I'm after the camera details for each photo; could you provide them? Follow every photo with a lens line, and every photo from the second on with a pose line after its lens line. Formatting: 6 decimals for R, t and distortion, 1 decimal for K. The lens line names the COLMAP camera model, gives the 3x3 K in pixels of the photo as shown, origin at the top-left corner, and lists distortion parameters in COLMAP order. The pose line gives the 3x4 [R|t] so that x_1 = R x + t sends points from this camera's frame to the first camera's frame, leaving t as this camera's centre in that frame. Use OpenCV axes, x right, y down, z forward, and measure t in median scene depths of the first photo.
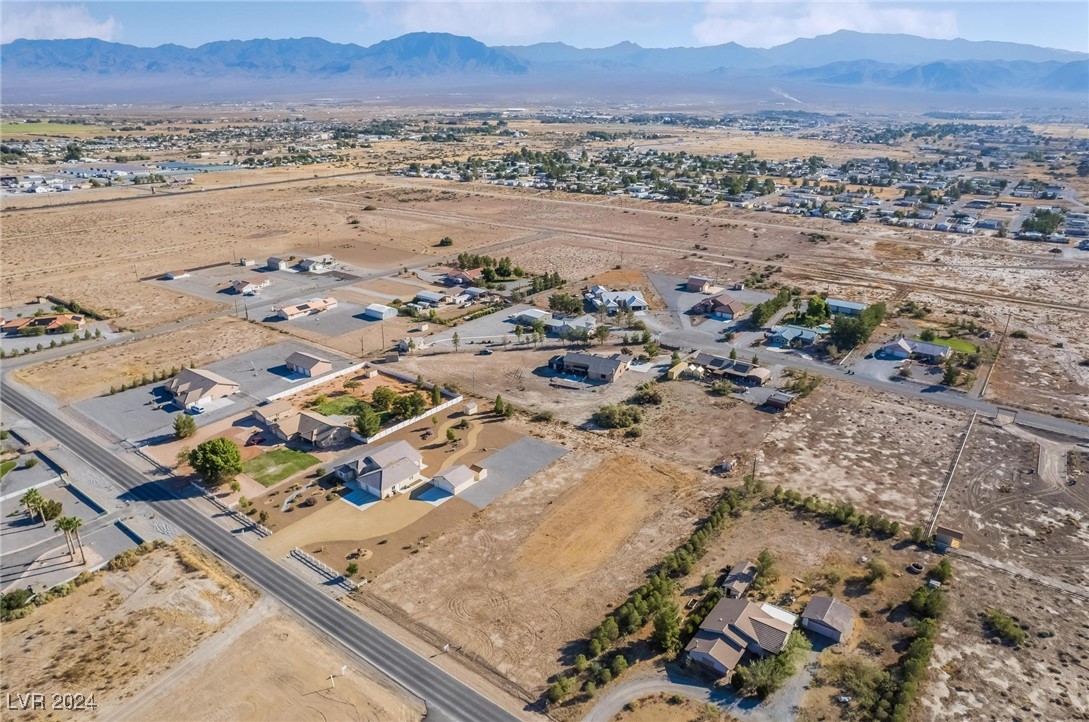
lens RADIAL K [[697.6, 0, 543.7], [0, 697.6, 377.0], [0, 0, 1]] dist [-0.075351, 0.064621]
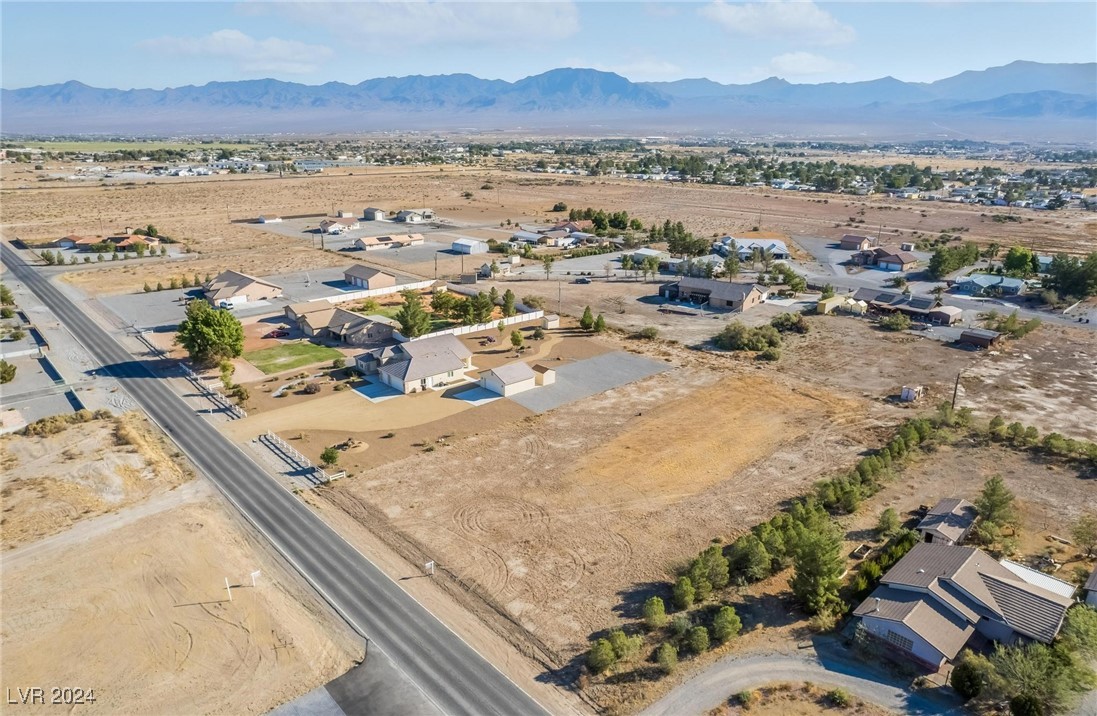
lens RADIAL K [[712.0, 0, 547.5], [0, 712.0, 361.7], [0, 0, 1]] dist [-0.073379, 0.061954]
pose [[0.983235, 0.057552, -0.173024, 0.035797], [-0.069926, 0.995347, -0.066288, 0.166140], [0.168404, 0.077276, 0.982684, 0.269457]]
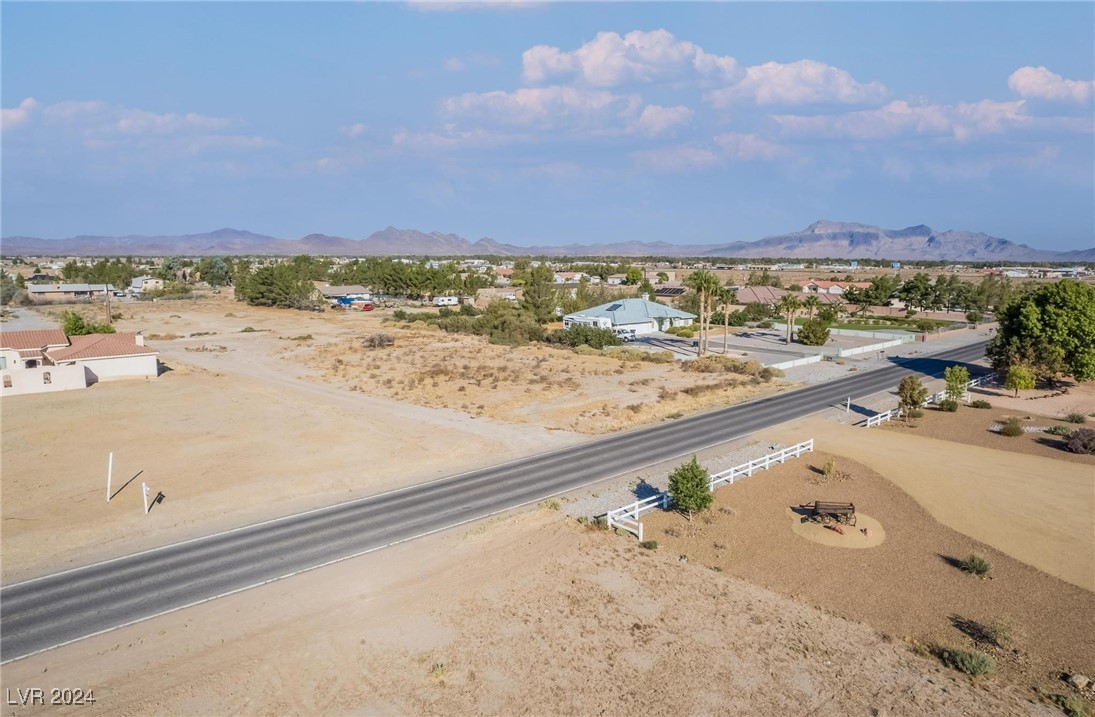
lens RADIAL K [[710.7, 0, 546.6], [0, 710.7, 356.6], [0, 0, 1]] dist [-0.073379, 0.061954]
pose [[-0.174642, 0.129800, -0.976039, -0.024647], [-0.376479, 0.907149, 0.188001, 0.160452], [0.909815, 0.400291, -0.109559, 0.739570]]
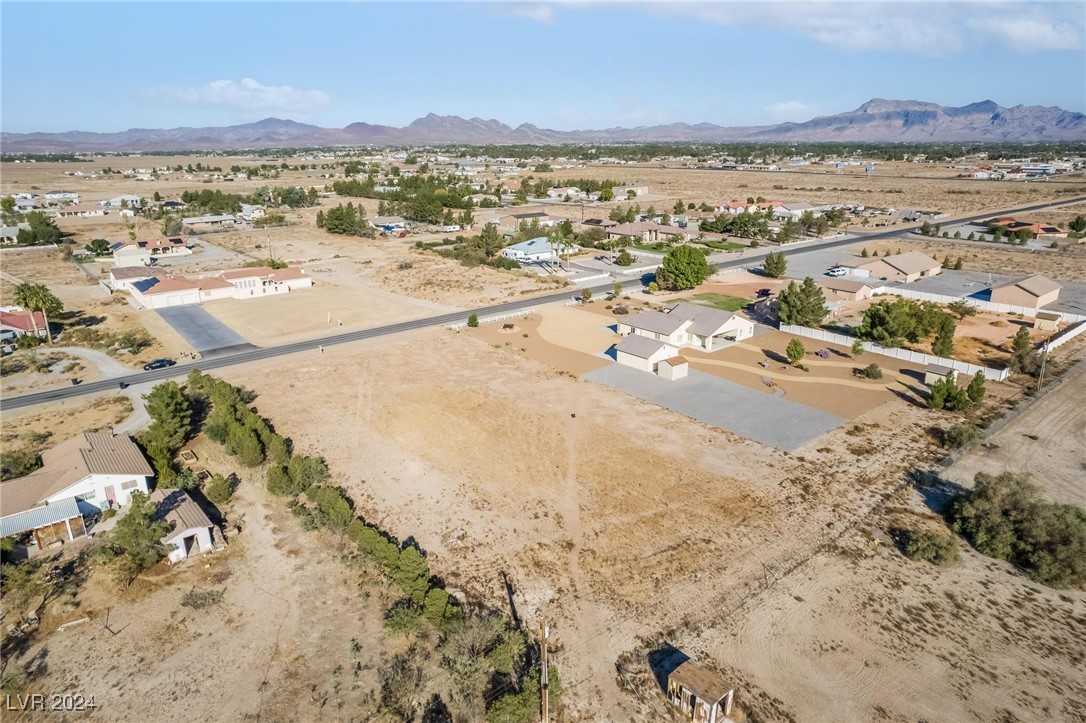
lens RADIAL K [[695.7, 0, 540.6], [0, 695.7, 369.7], [0, 0, 1]] dist [-0.075351, 0.064621]
pose [[-0.241096, 0.301939, -0.922337, 0.471297], [-0.355501, 0.856839, 0.373425, -0.043738], [0.903046, 0.417922, -0.099241, 0.928794]]
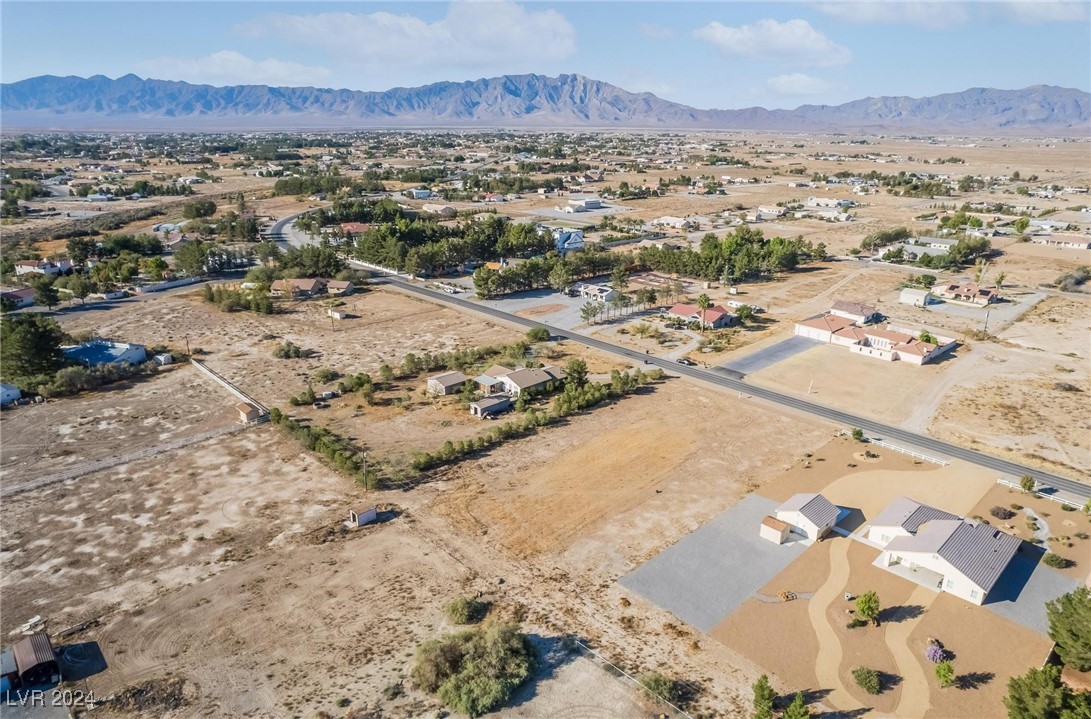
lens RADIAL K [[703.1, 0, 544.9], [0, 703.1, 361.8], [0, 0, 1]] dist [-0.074990, 0.063381]
pose [[-0.986470, -0.068188, 0.149090, 0.024893], [0.046330, 0.756385, 0.652484, -0.376476], [-0.157262, 0.650563, -0.742991, 1.352579]]
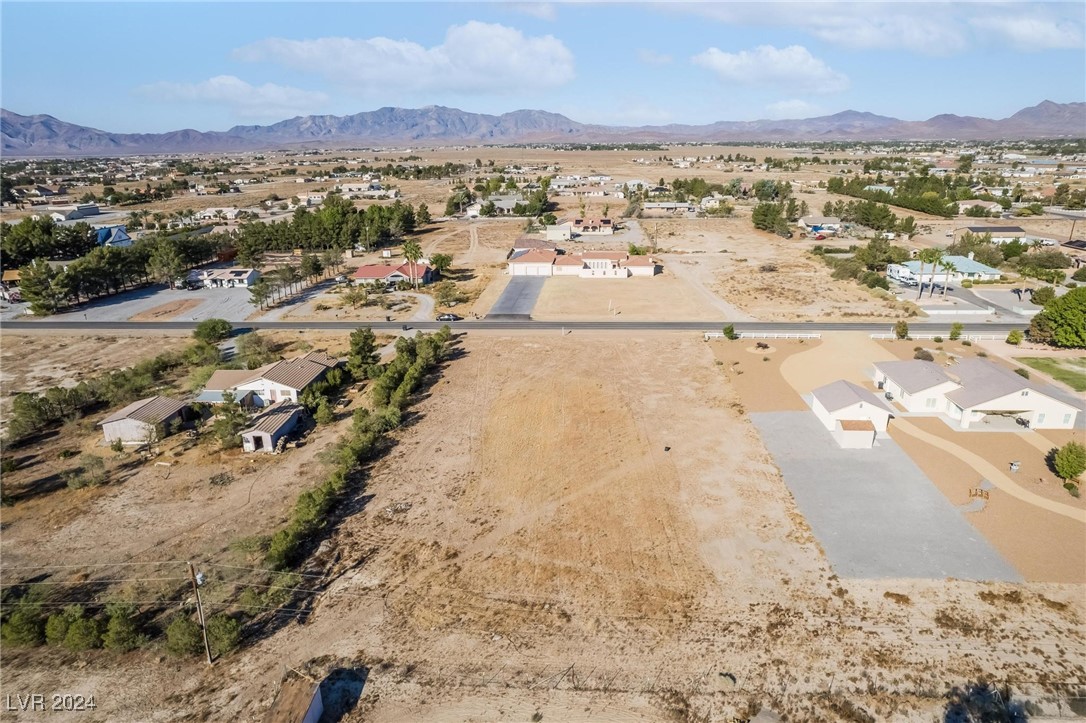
lens RADIAL K [[695.7, 0, 541.5], [0, 695.7, 376.6], [0, 0, 1]] dist [-0.075351, 0.064621]
pose [[-0.840324, 0.181181, -0.510911, 0.295277], [-0.193933, 0.779635, 0.595449, -0.119363], [0.506207, 0.599452, -0.620009, 1.120752]]
